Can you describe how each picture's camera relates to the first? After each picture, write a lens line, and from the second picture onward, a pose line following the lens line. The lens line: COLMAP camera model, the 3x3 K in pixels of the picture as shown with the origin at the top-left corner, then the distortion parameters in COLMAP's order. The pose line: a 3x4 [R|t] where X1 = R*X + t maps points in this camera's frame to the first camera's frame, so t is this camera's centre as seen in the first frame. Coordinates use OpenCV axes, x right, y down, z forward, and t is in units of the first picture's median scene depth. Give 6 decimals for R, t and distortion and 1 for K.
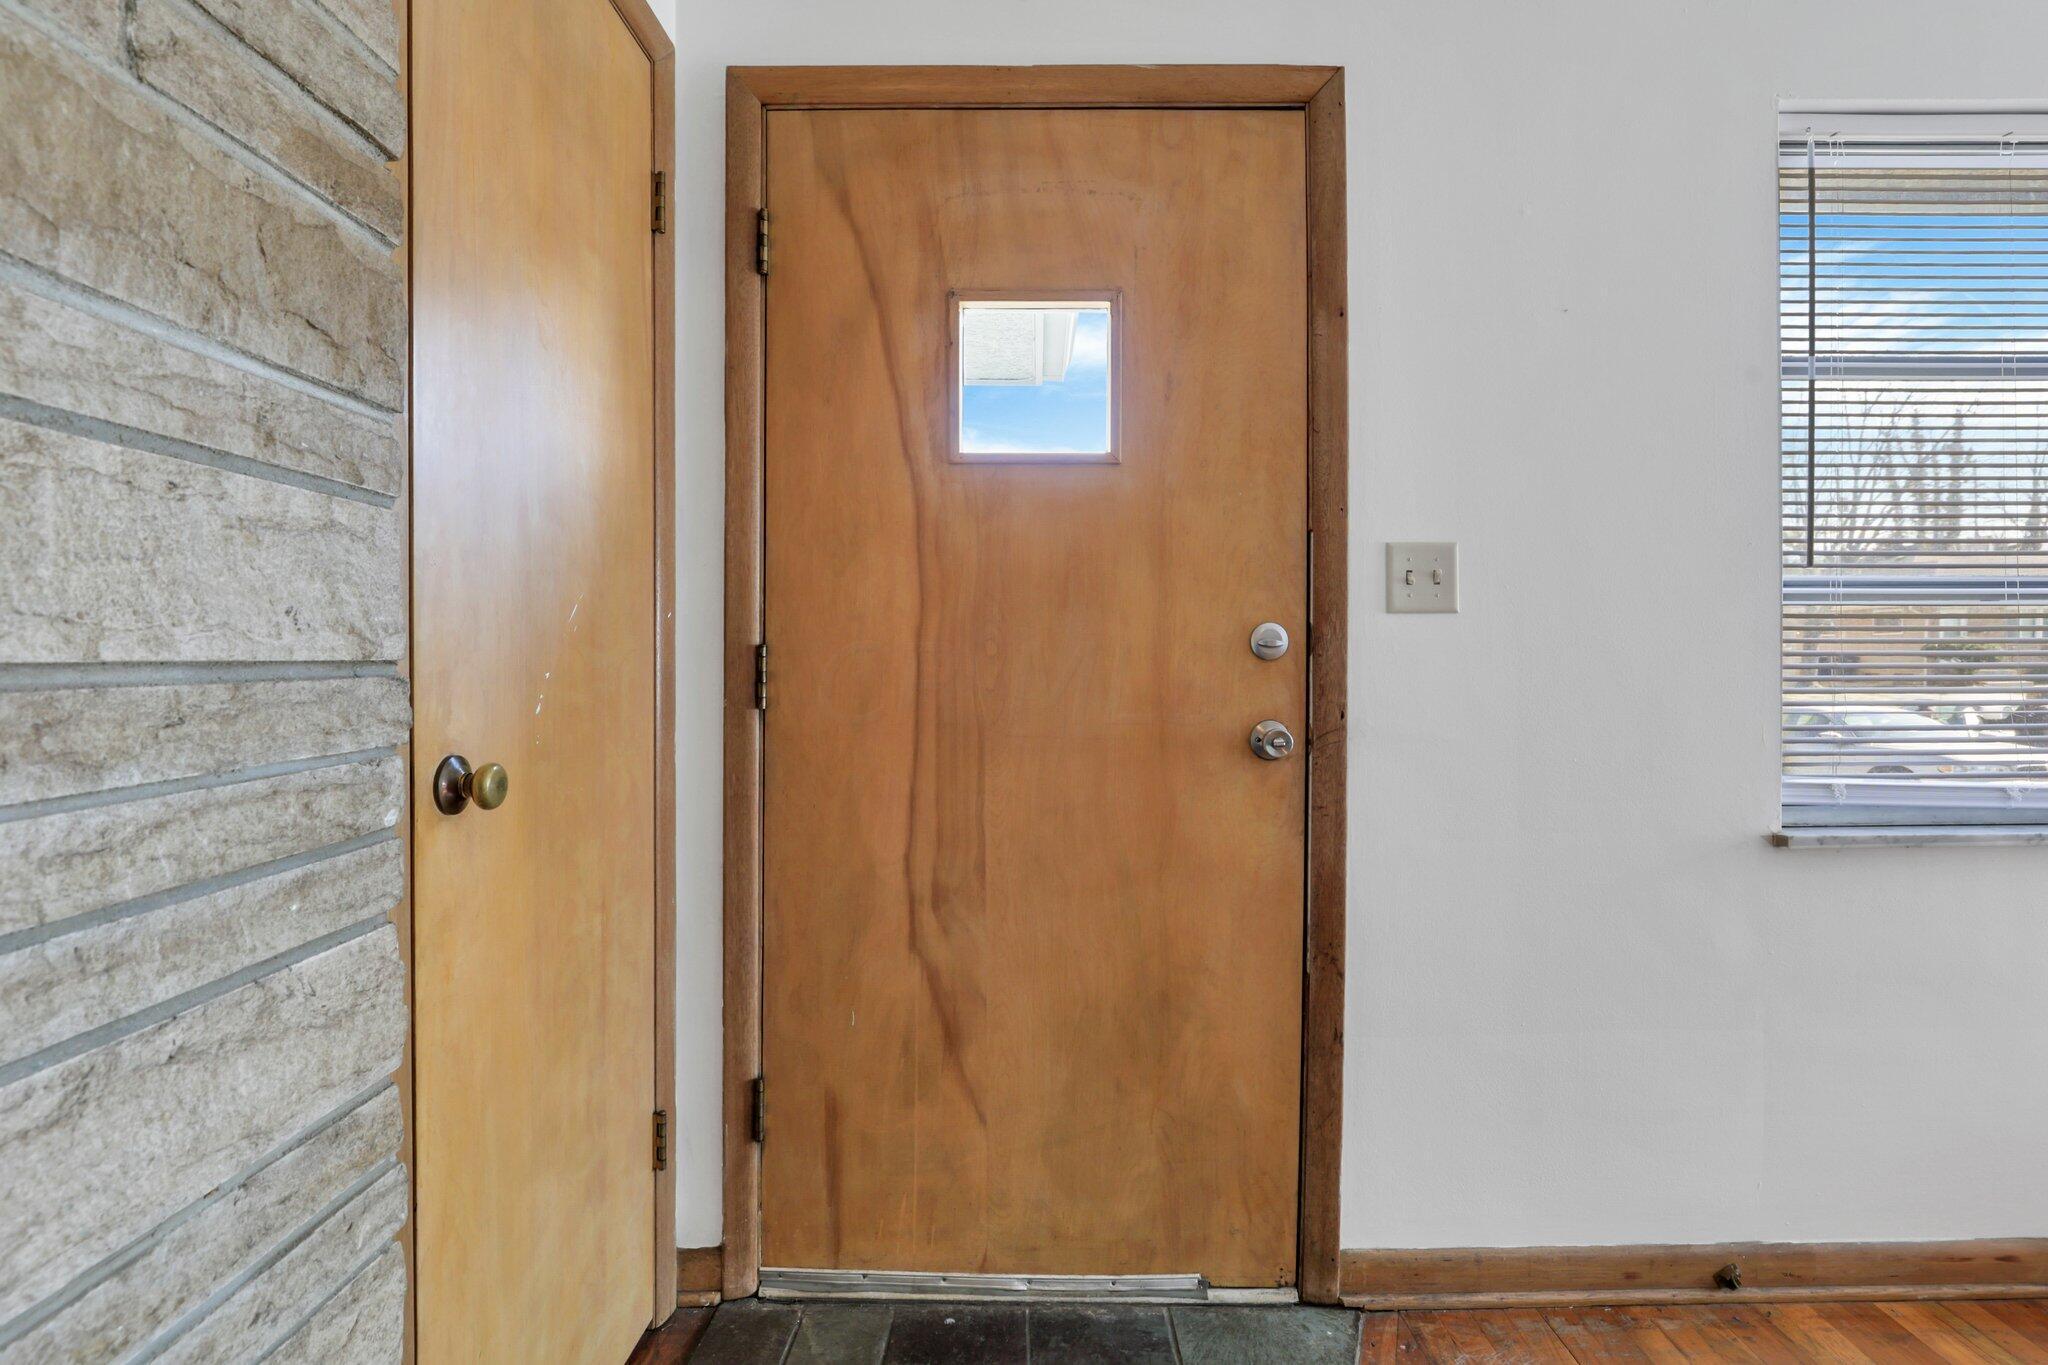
lens RADIAL K [[1022.4, 0, 1020.7], [0, 1022.4, 668.7], [0, 0, 1]] dist [-0.019220, 0.002009]
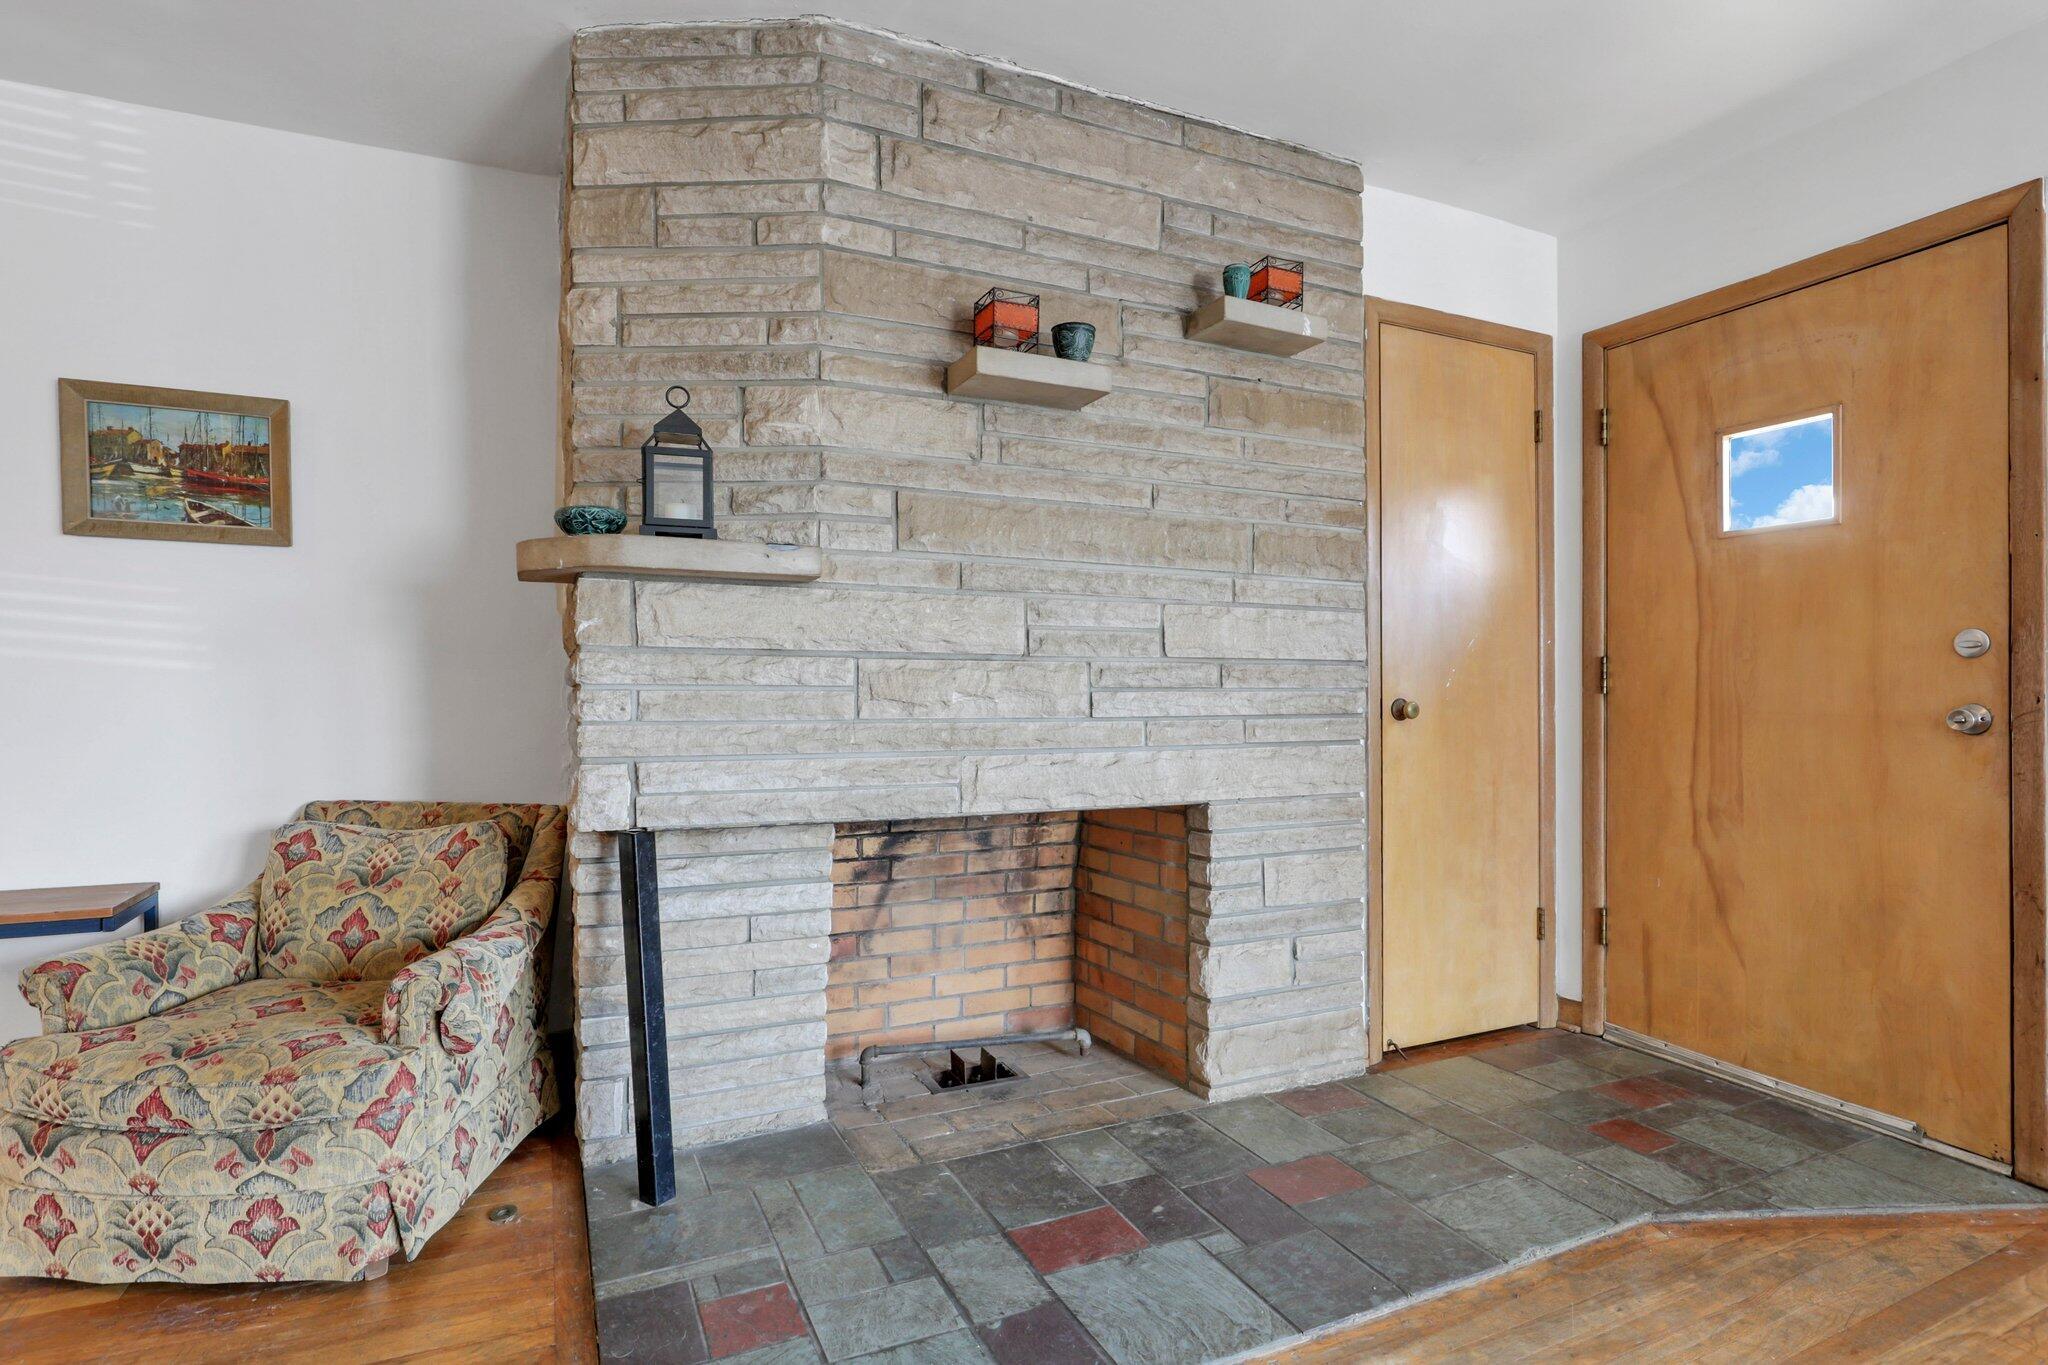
lens RADIAL K [[963.1, 0, 1015.4], [0, 963.1, 687.1], [0, 0, 1]] dist [-0.037968, -0.001694]
pose [[0.423896, -0.001485, -0.905709, 0.788776], [-0.013223, 0.999882, -0.007828, 0.054404], [0.905614, 0.015294, 0.423827, -0.600356]]
